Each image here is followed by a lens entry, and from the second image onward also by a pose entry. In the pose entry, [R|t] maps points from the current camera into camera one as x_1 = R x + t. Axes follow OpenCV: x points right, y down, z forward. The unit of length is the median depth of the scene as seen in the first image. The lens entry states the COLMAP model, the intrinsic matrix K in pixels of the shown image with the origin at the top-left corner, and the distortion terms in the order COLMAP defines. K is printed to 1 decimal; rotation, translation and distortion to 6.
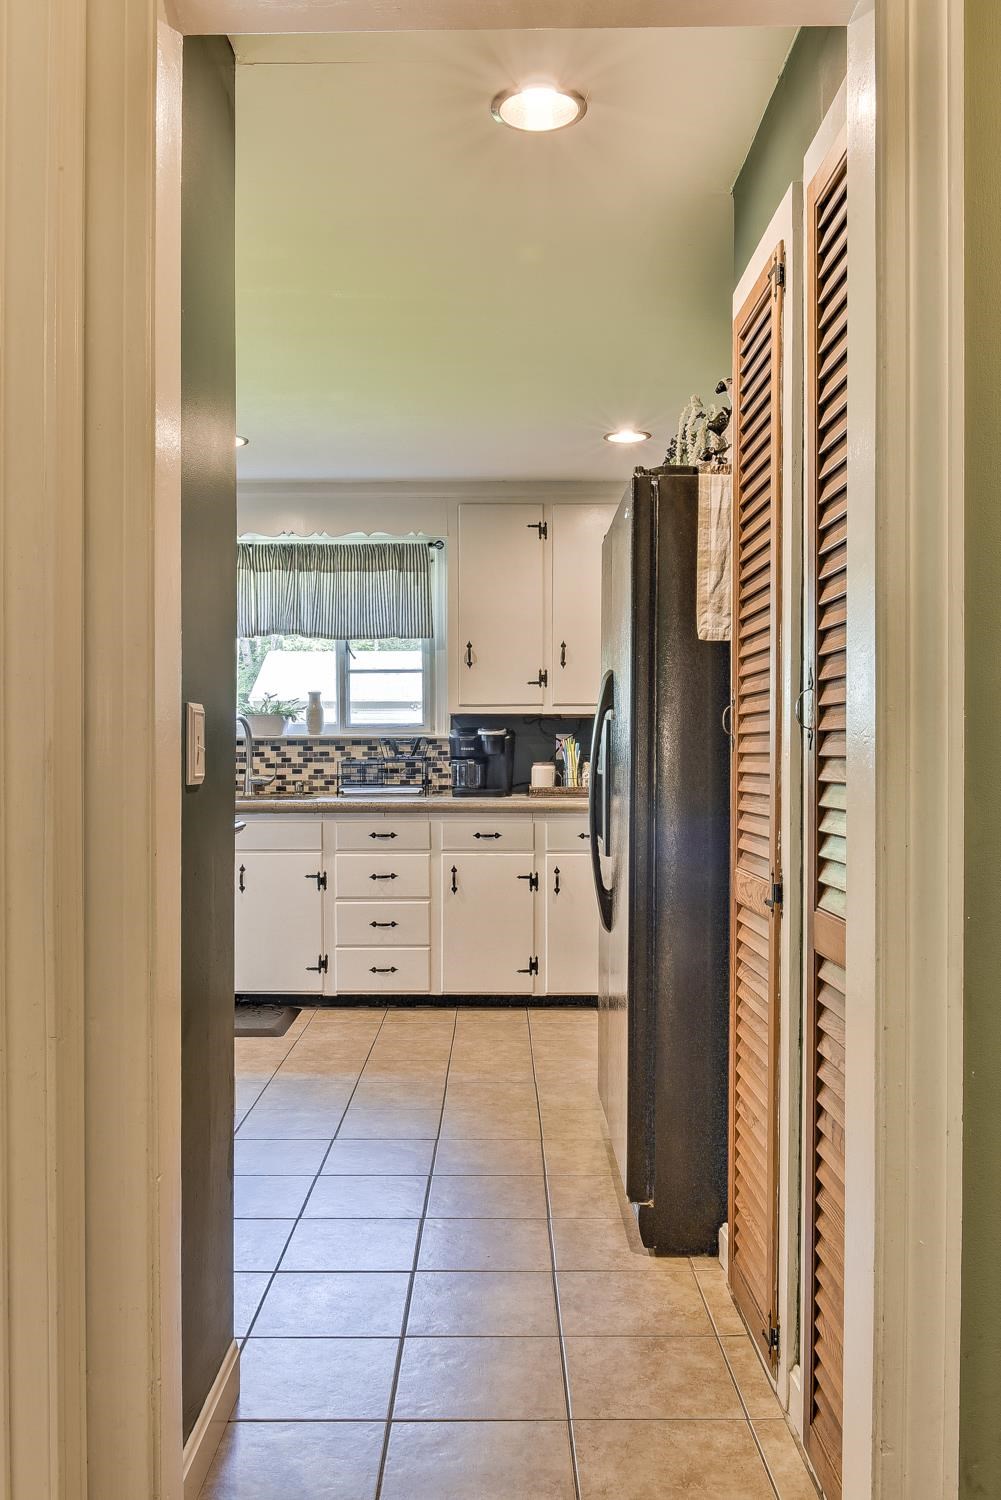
lens RADIAL K [[1212.1, 0, 500.5], [0, 1212.1, 750.0], [0, 0, 1]] dist [-0.005707, -0.003439]
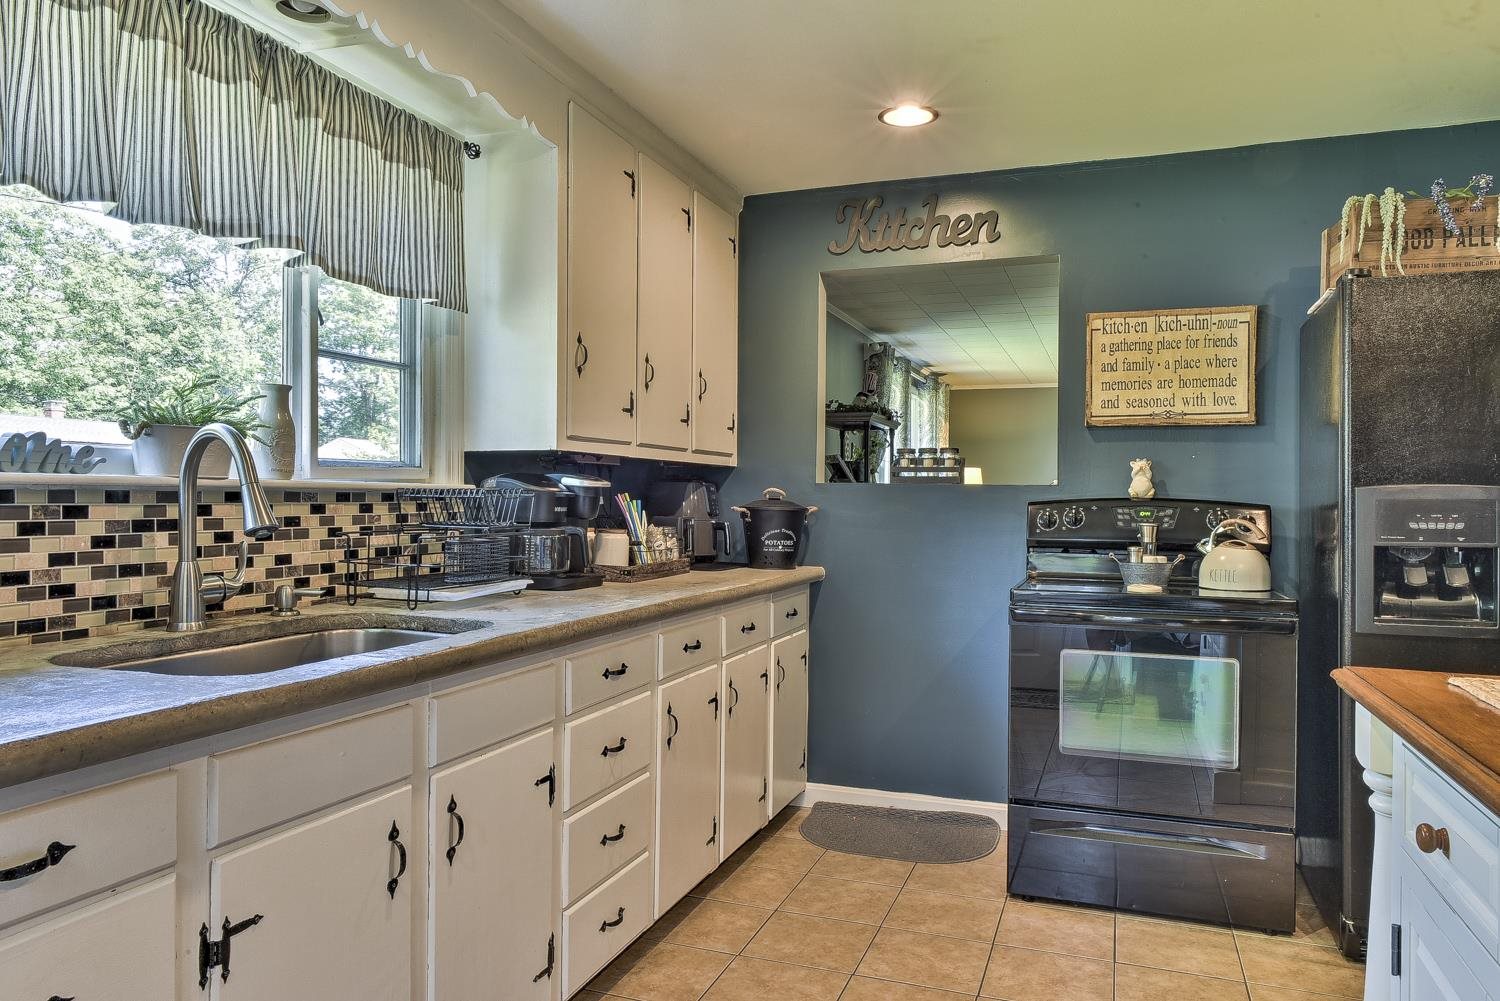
lens RADIAL K [[1039.0, 0, 750.0], [0, 1039.0, 500.5], [0, 0, 1]] dist [0.001180, 0.000276]
pose [[0.337669, 0.001244, 0.941264, -0.458808], [-0.001968, 0.999998, -0.000615, -0.004750], [-0.941263, -0.001645, 0.337670, 0.702938]]
